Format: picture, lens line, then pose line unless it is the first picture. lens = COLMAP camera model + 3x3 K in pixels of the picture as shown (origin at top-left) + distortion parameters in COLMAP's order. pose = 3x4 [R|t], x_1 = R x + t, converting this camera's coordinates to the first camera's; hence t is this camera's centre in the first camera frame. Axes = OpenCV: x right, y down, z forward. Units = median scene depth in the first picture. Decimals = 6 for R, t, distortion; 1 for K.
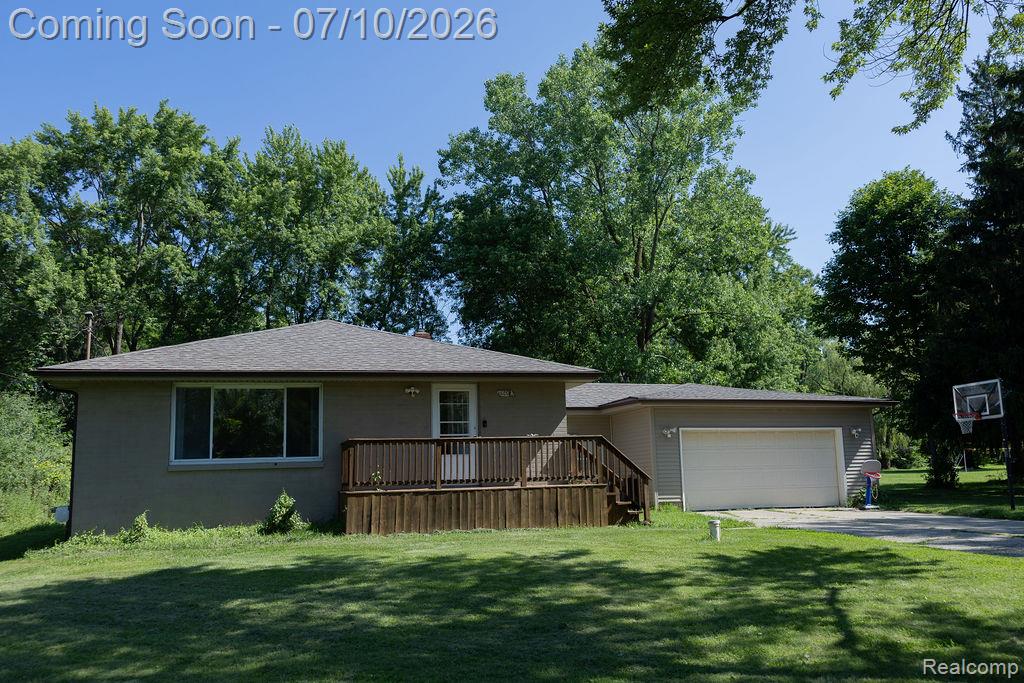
lens RADIAL K [[787.8, 0, 511.6], [0, 787.8, 388.1], [0, 0, 1]] dist [0.006890, 0.004439]
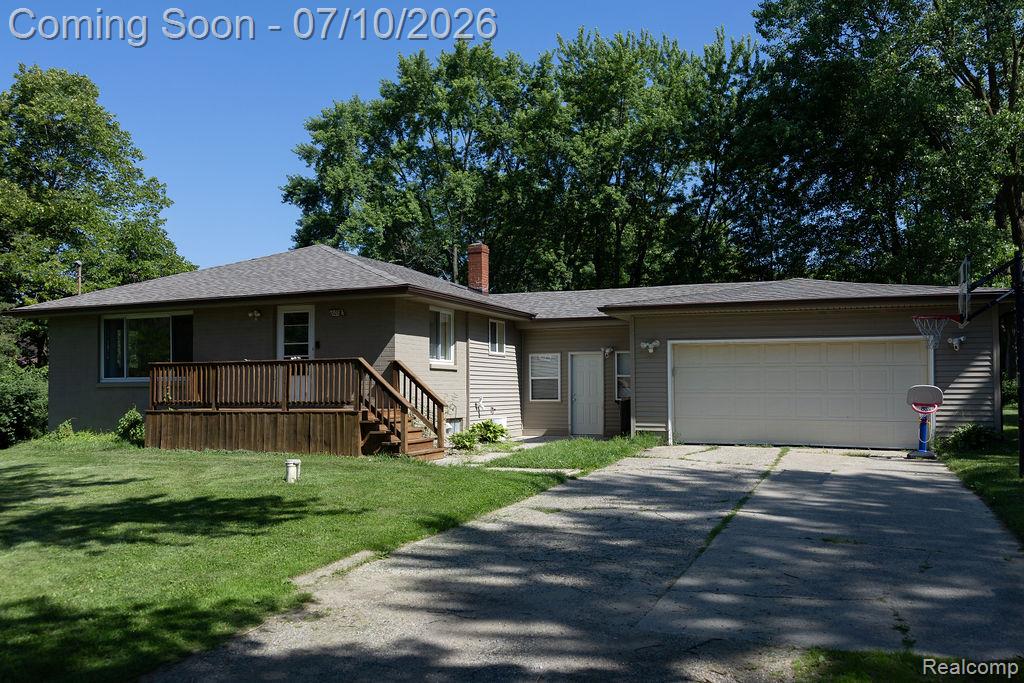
lens RADIAL K [[787.8, 0, 511.6], [0, 787.8, 388.1], [0, 0, 1]] dist [0.006890, 0.004439]
pose [[0.818171, 0.021618, -0.574569, 0.733315], [0.050124, 0.992807, 0.108729, 0.003917], [0.572786, -0.117758, 0.811202, 0.332249]]
